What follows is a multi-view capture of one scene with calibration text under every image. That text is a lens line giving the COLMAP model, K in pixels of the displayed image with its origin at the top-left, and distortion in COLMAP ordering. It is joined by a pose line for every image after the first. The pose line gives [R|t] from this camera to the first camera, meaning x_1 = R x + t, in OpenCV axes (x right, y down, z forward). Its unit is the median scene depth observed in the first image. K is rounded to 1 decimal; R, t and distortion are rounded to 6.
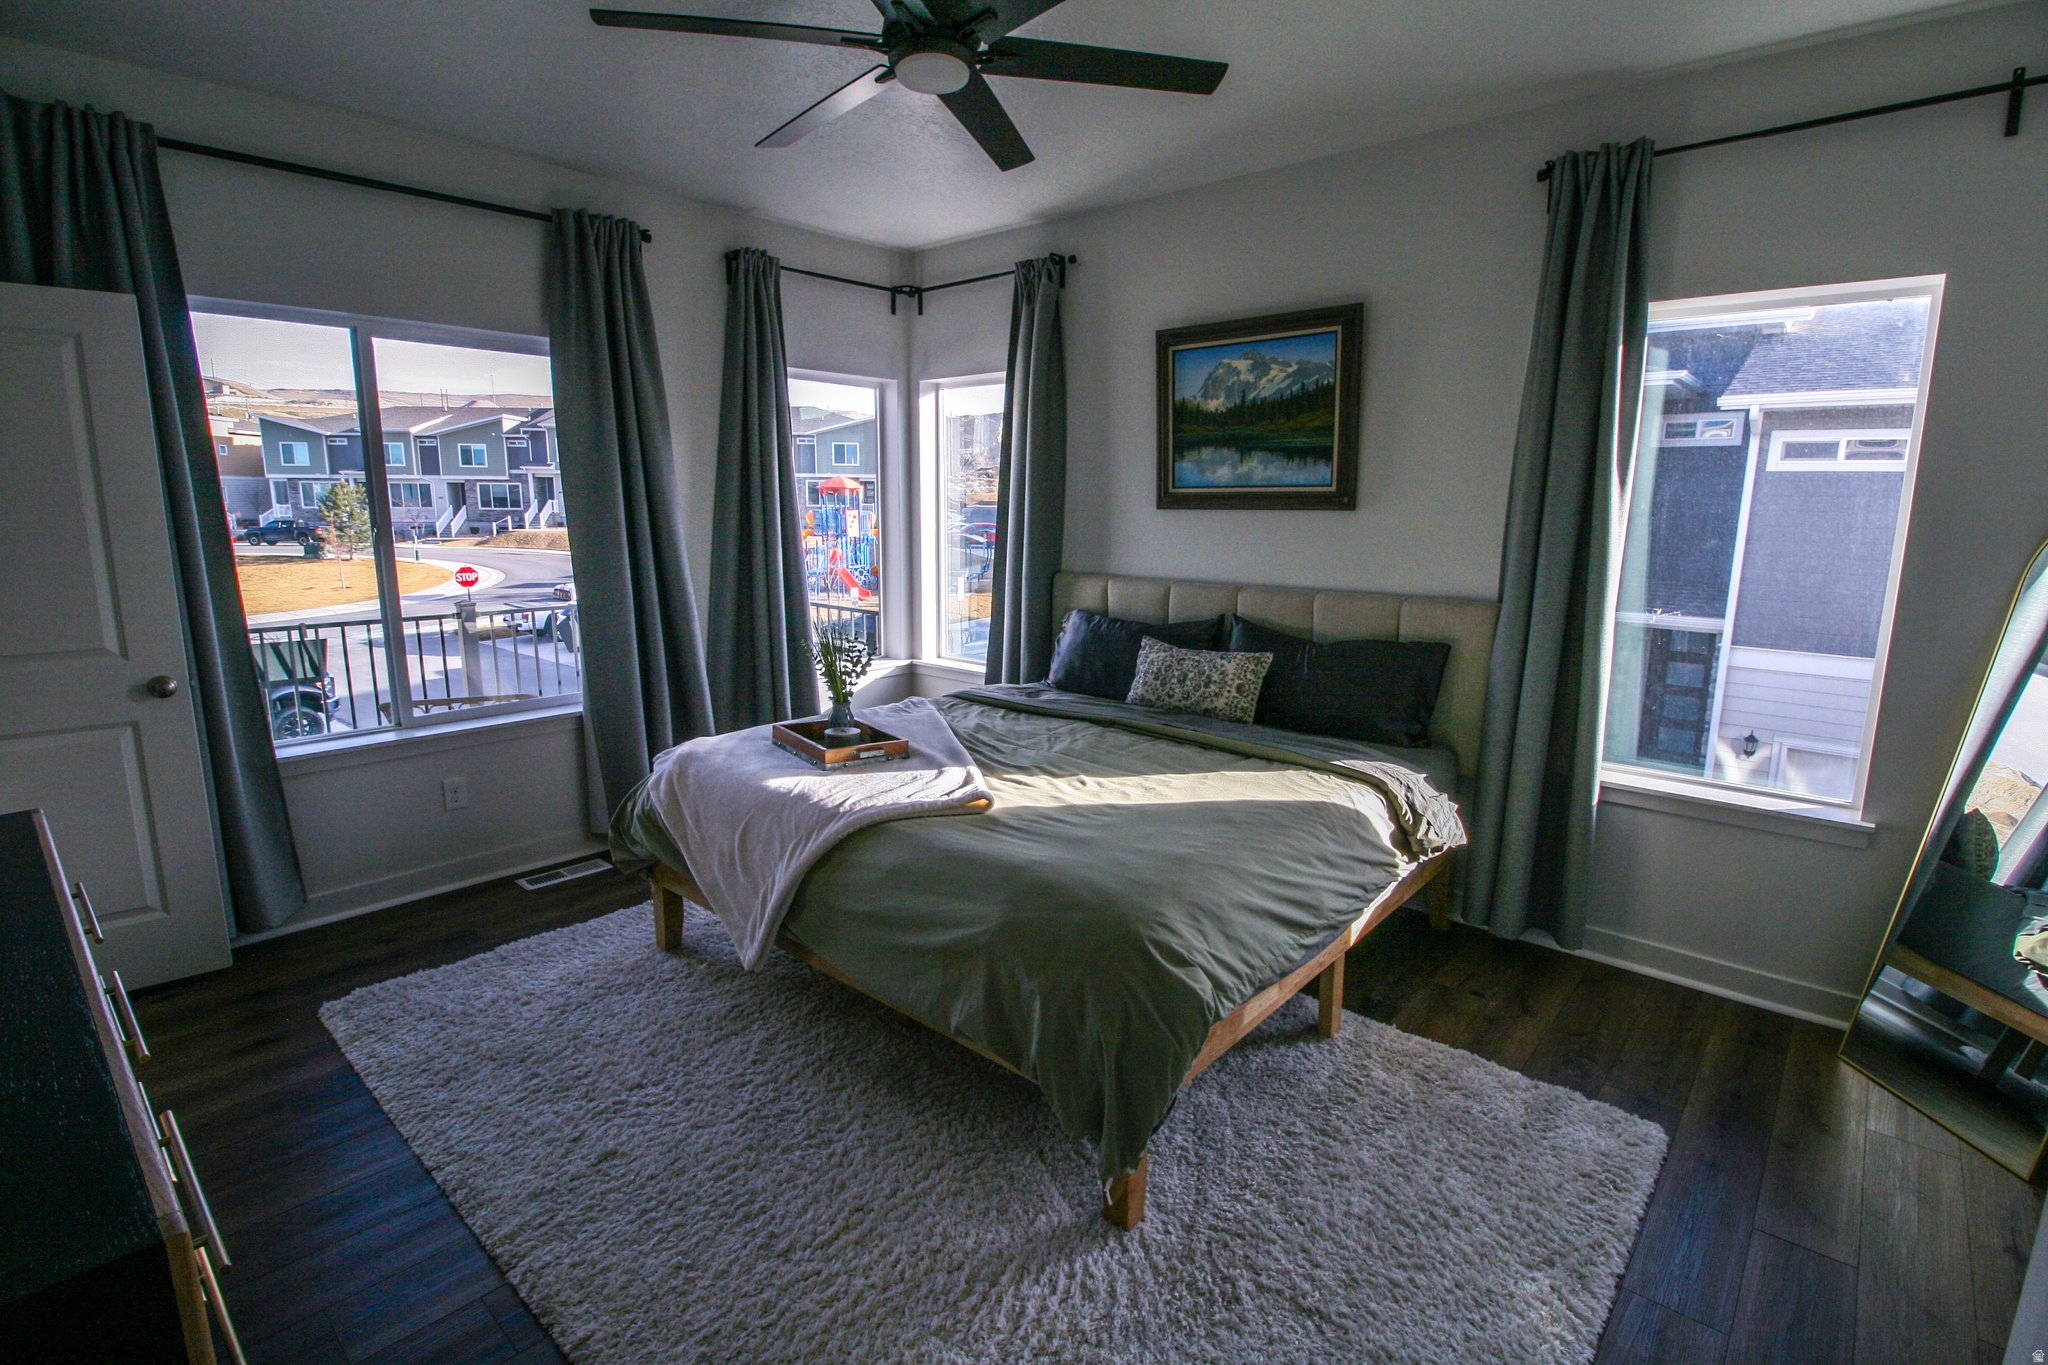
lens RADIAL K [[974.0, 0, 1038.6], [0, 974.0, 676.3], [0, 0, 1]] dist [-0.001360, -0.000744]
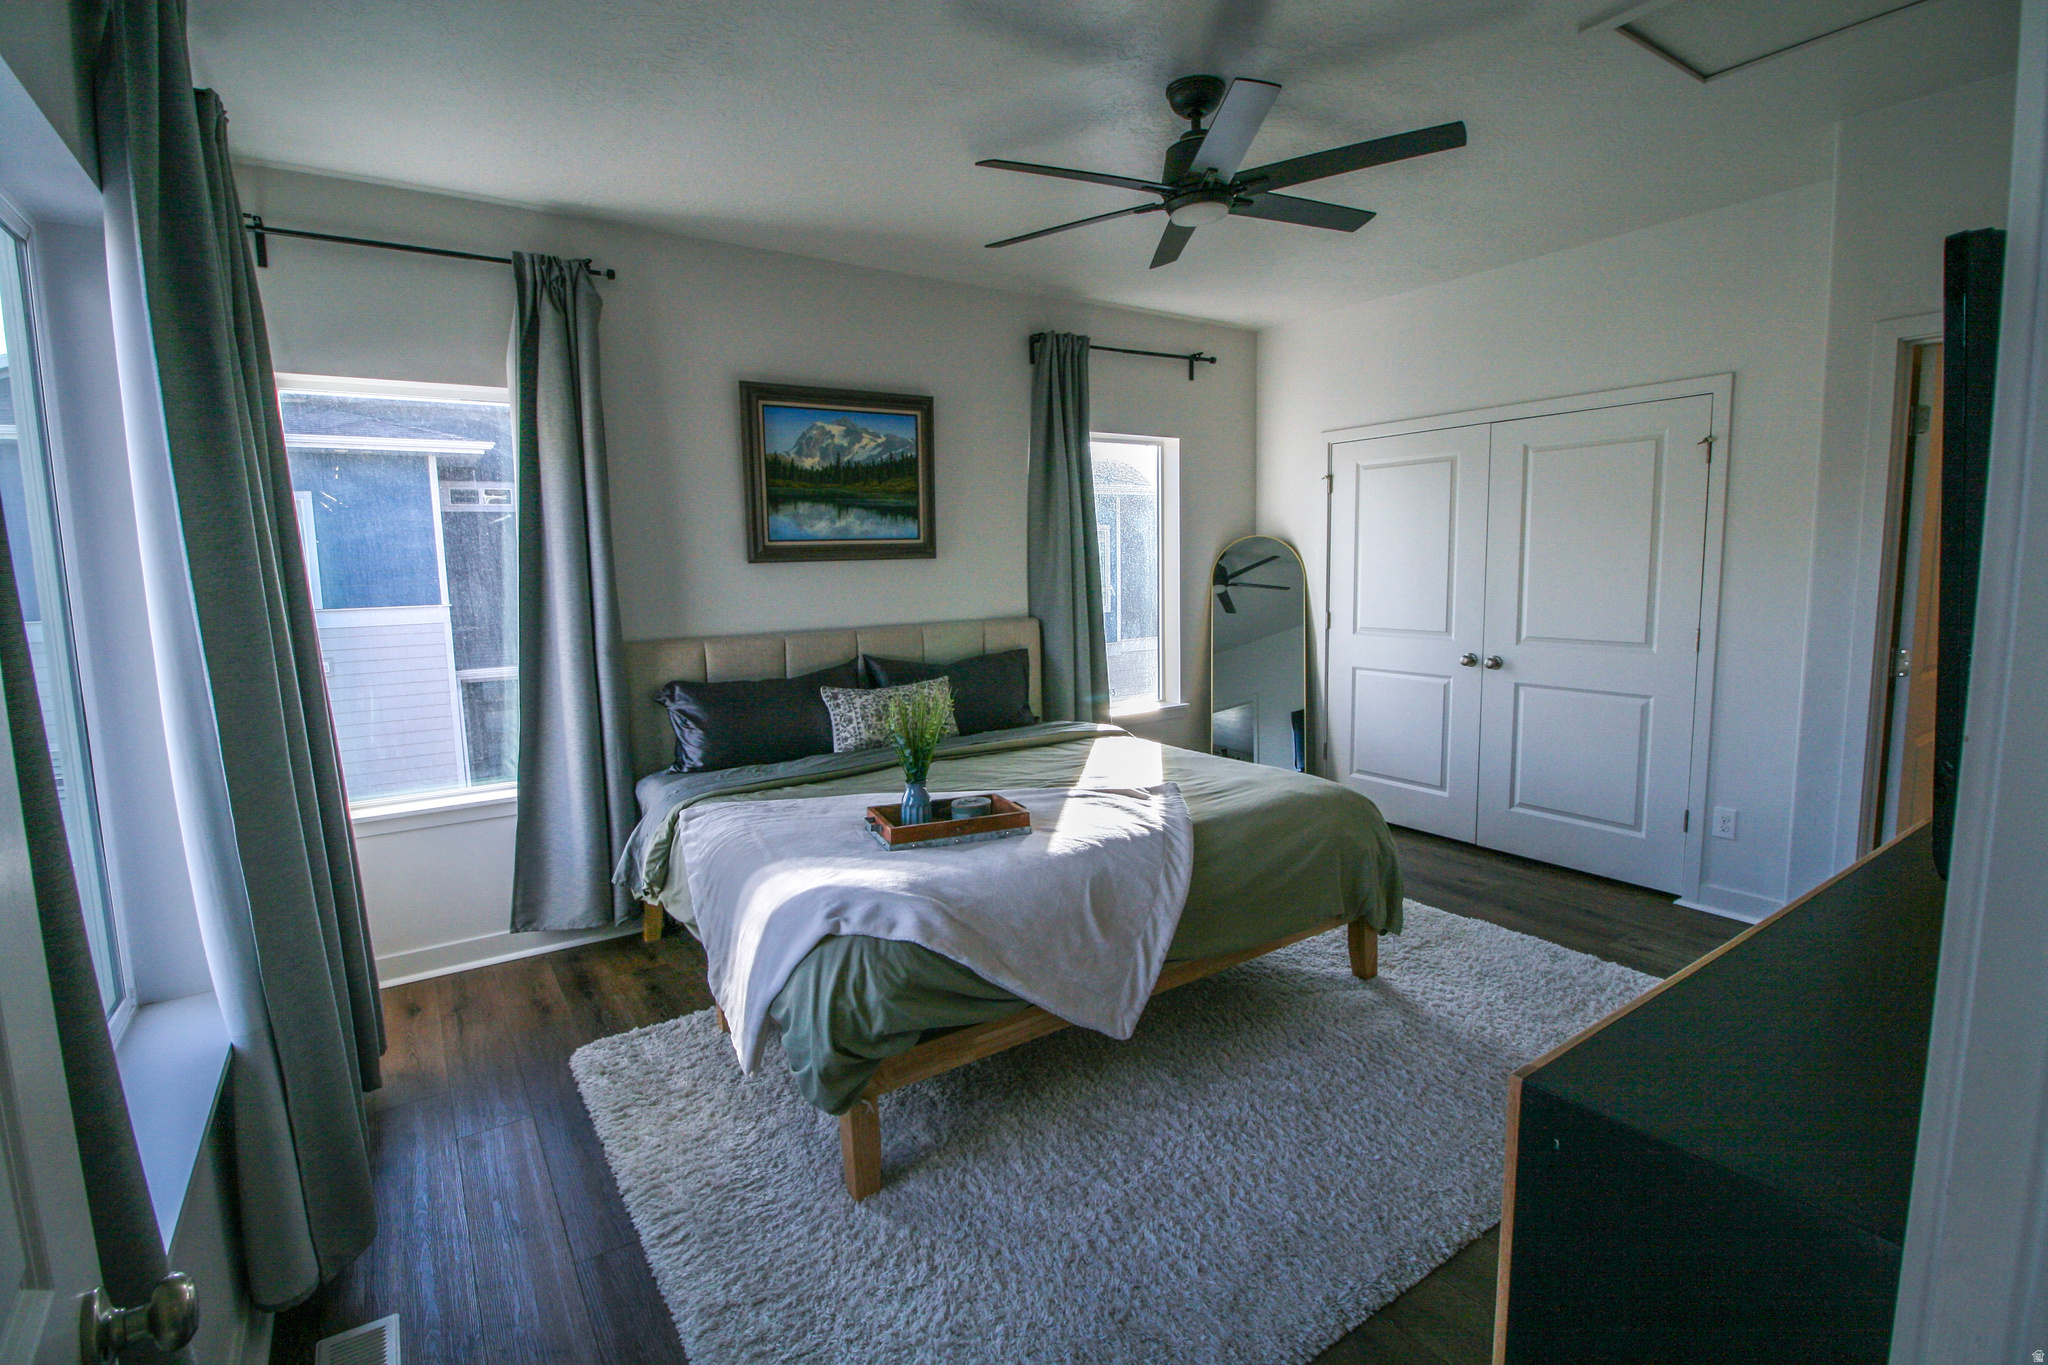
lens RADIAL K [[974.0, 0, 1038.6], [0, 974.0, 676.3], [0, 0, 1]] dist [-0.001360, -0.000744]
pose [[0.233371, -0.129404, 0.963739, -0.819670], [0.193012, 0.977549, 0.084520, -0.095476], [-0.953039, 0.166289, 0.253109, 0.542863]]
